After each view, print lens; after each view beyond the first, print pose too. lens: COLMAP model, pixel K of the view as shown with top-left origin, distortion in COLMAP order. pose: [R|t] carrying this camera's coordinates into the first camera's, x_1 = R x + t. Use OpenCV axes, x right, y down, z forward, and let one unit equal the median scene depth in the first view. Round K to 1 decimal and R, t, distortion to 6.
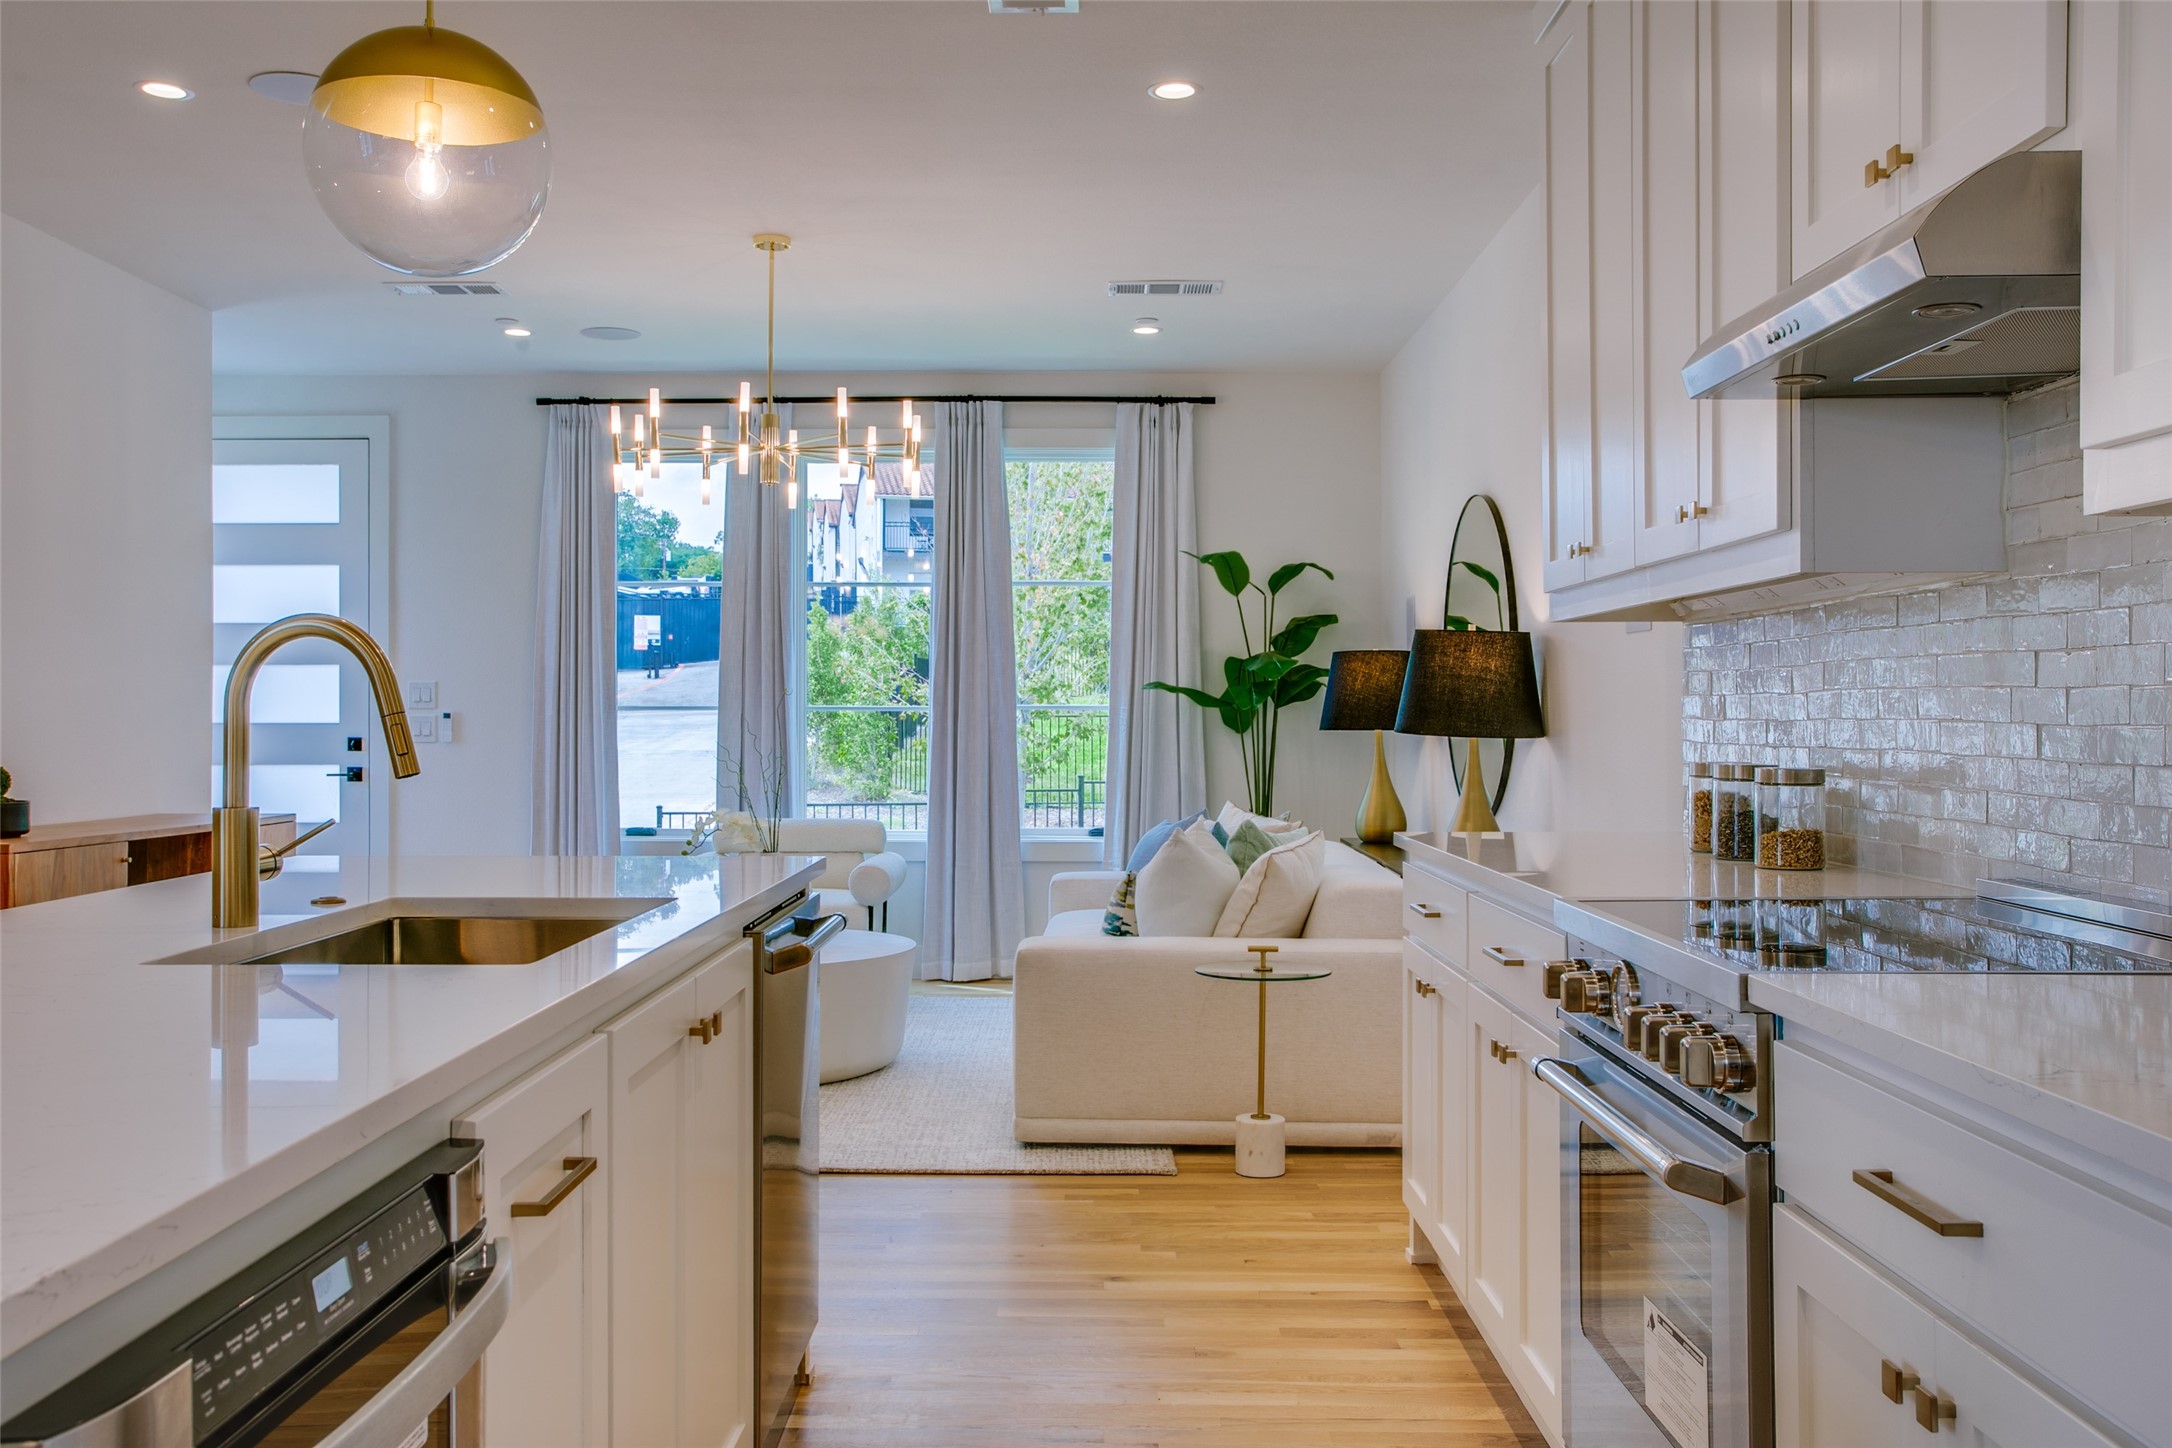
lens RADIAL K [[1877.9, 0, 1087.1], [0, 1877.9, 715.9], [0, 0, 1]] dist [0.045283, 0.002192]
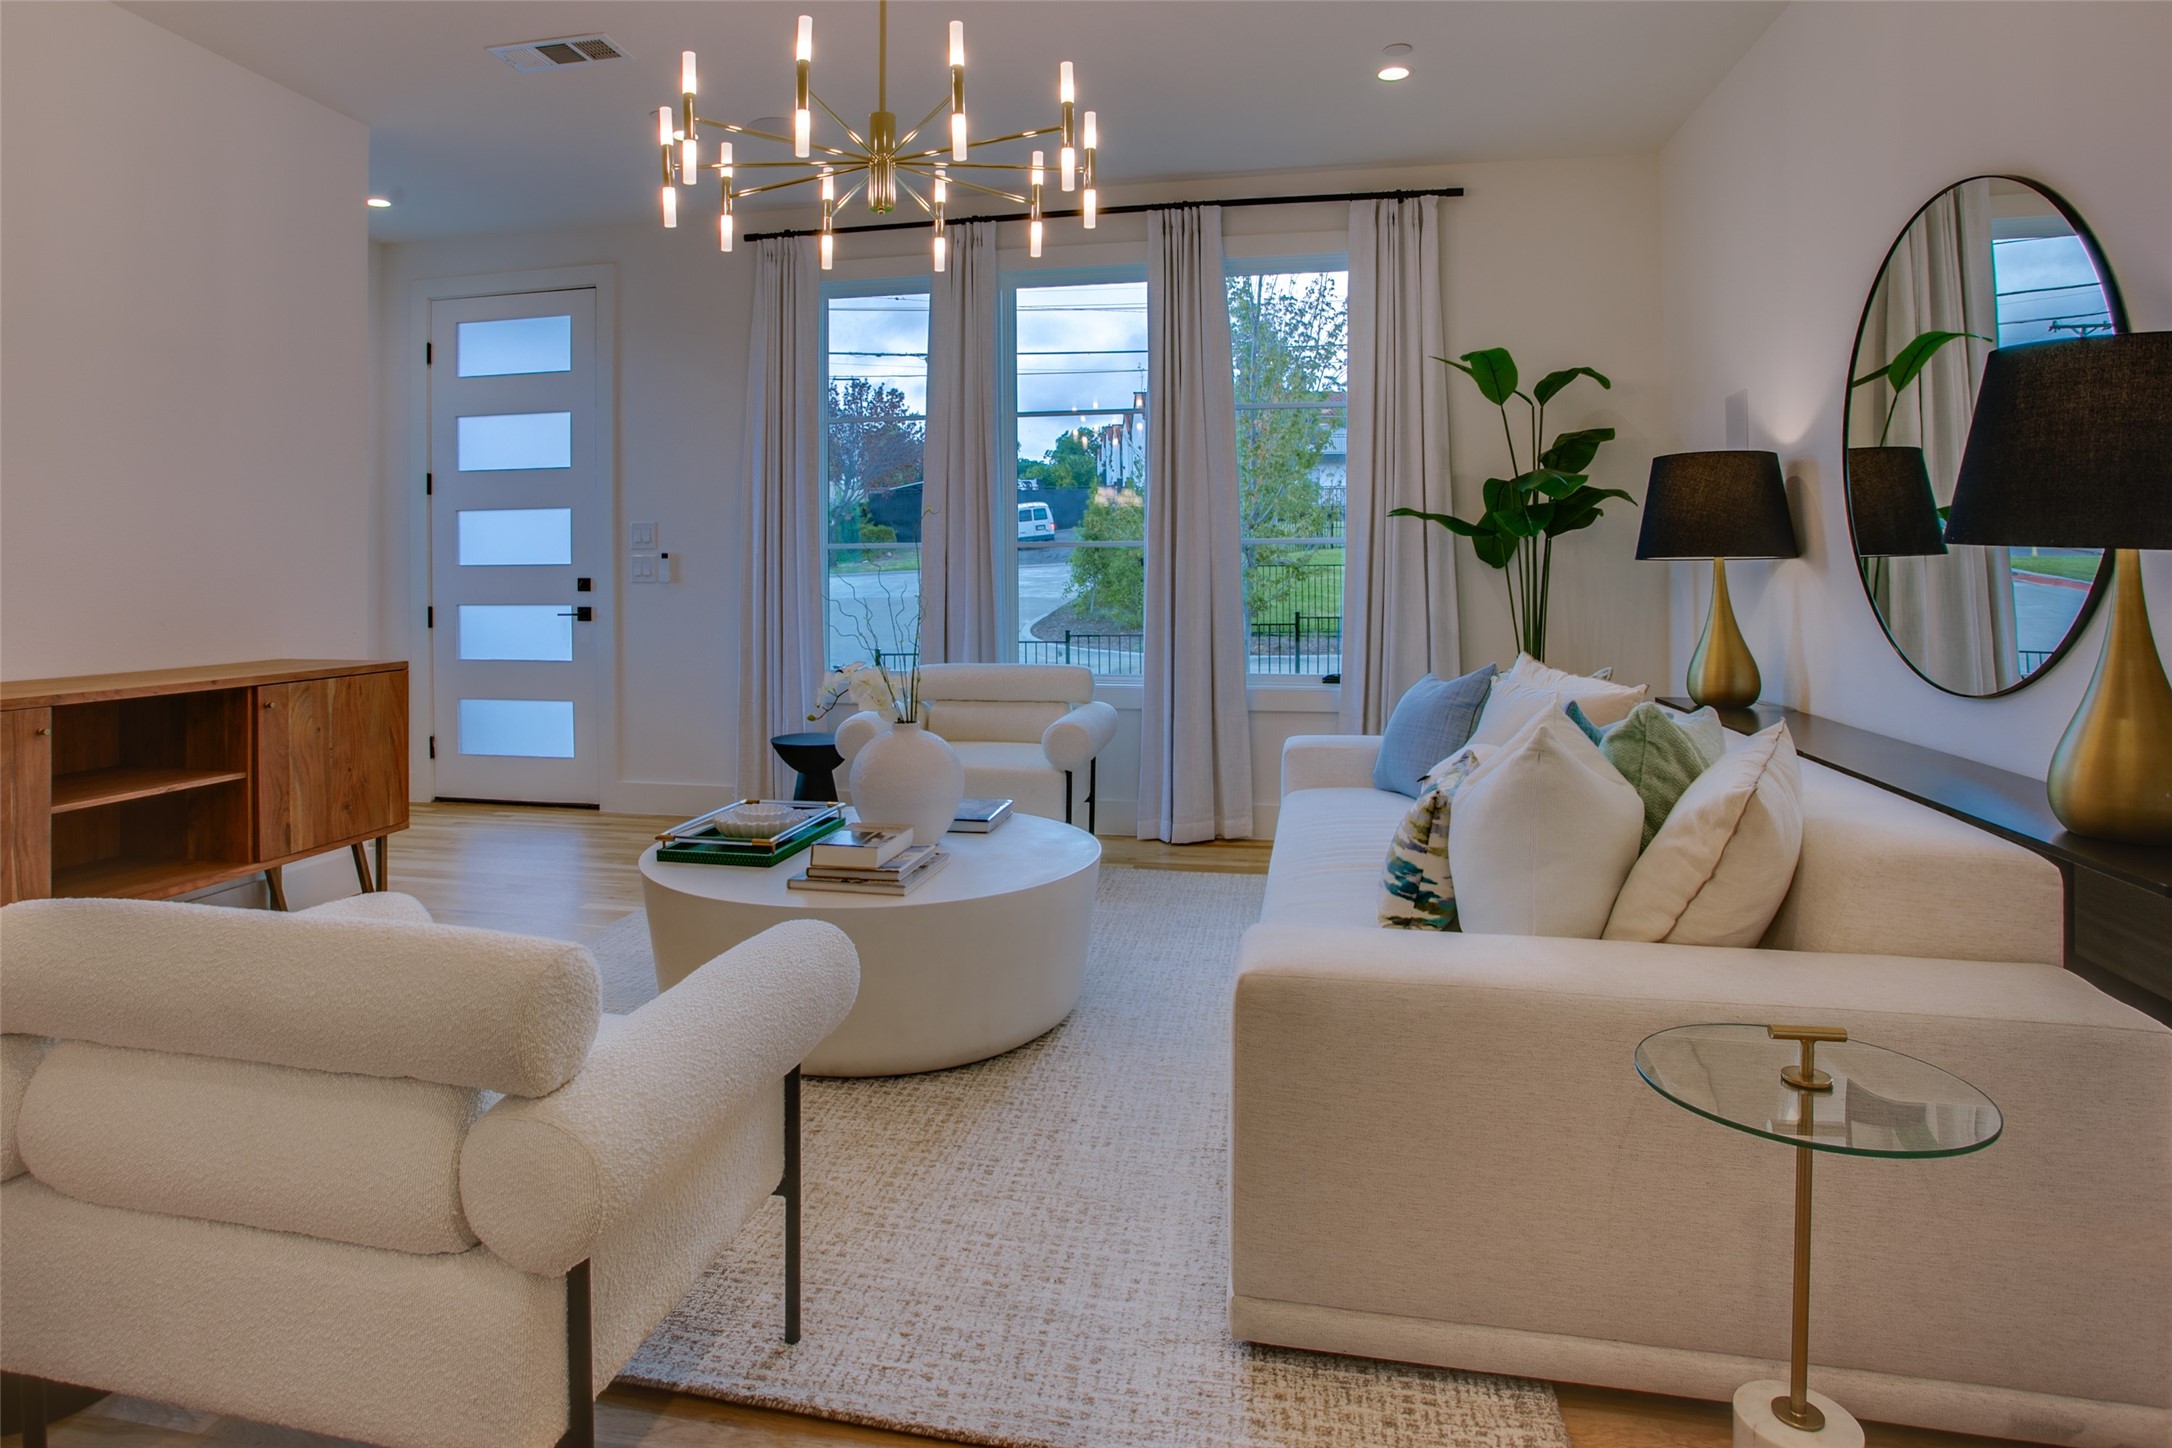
lens RADIAL K [[1178.0, 0, 1016.4], [0, 1178.0, 567.3], [0, 0, 1]] dist [-0.040485, -0.000632]
pose [[0.973715, -0.008821, -0.227597, -0.014036], [0.008227, 0.999960, -0.003557, 0.009729], [0.227619, 0.001591, 0.973749, 0.431572]]
